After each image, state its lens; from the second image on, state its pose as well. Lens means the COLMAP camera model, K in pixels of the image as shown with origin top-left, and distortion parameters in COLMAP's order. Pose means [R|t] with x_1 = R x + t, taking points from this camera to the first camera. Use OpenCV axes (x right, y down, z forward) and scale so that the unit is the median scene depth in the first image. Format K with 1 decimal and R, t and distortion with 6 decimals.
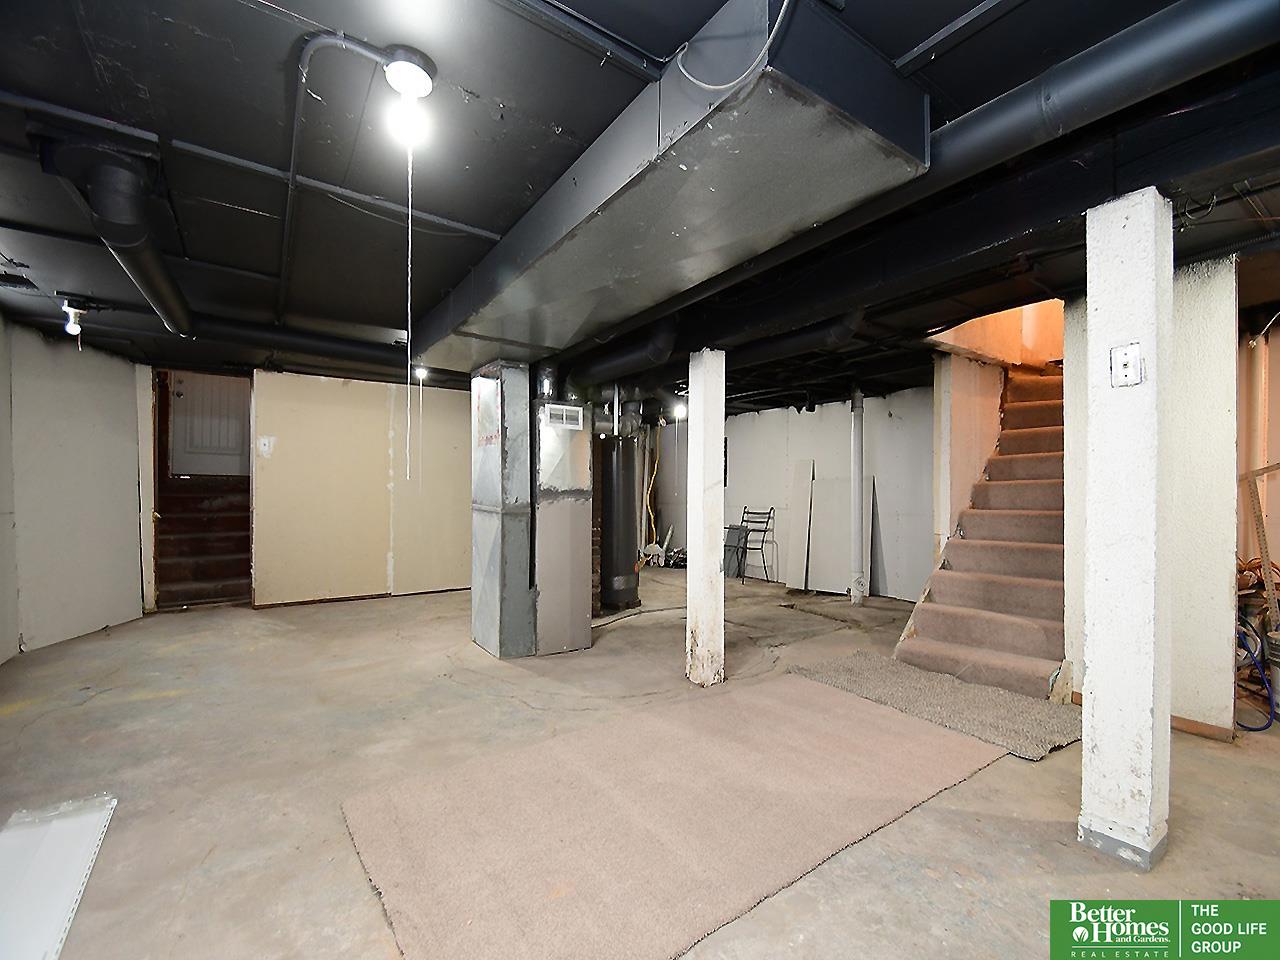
lens RADIAL K [[554.8, 0, 634.2], [0, 554.8, 482.6], [0, 0, 1]] dist [-0.000289, -0.000297]
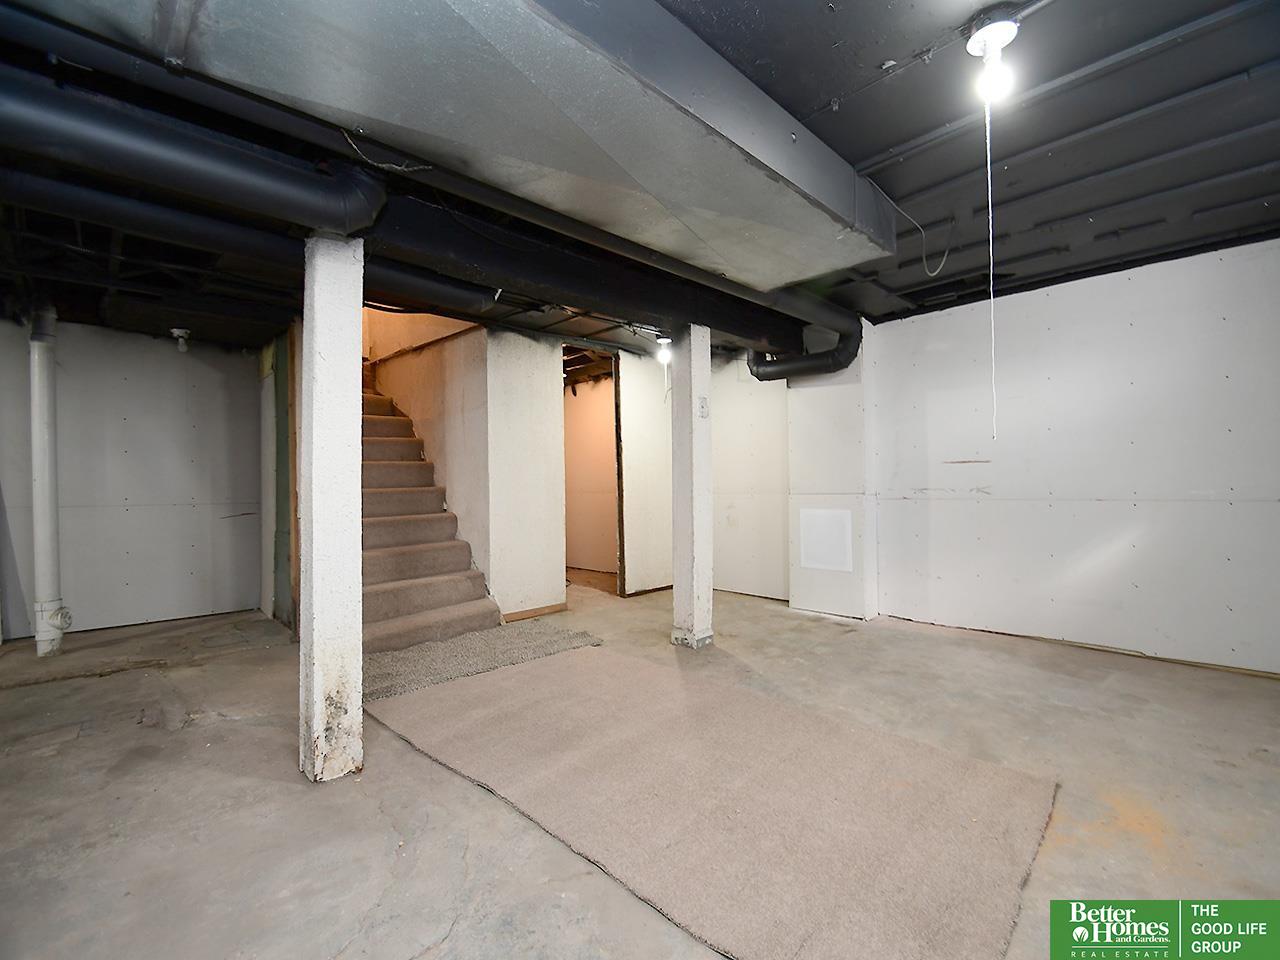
lens RADIAL K [[554.8, 0, 634.2], [0, 554.8, 482.6], [0, 0, 1]] dist [-0.000289, -0.000297]
pose [[-0.171193, -0.006620, 0.985215, -0.599613], [-0.013592, 0.999898, 0.004357, 0.031684], [-0.985144, -0.012645, -0.171265, 0.861499]]
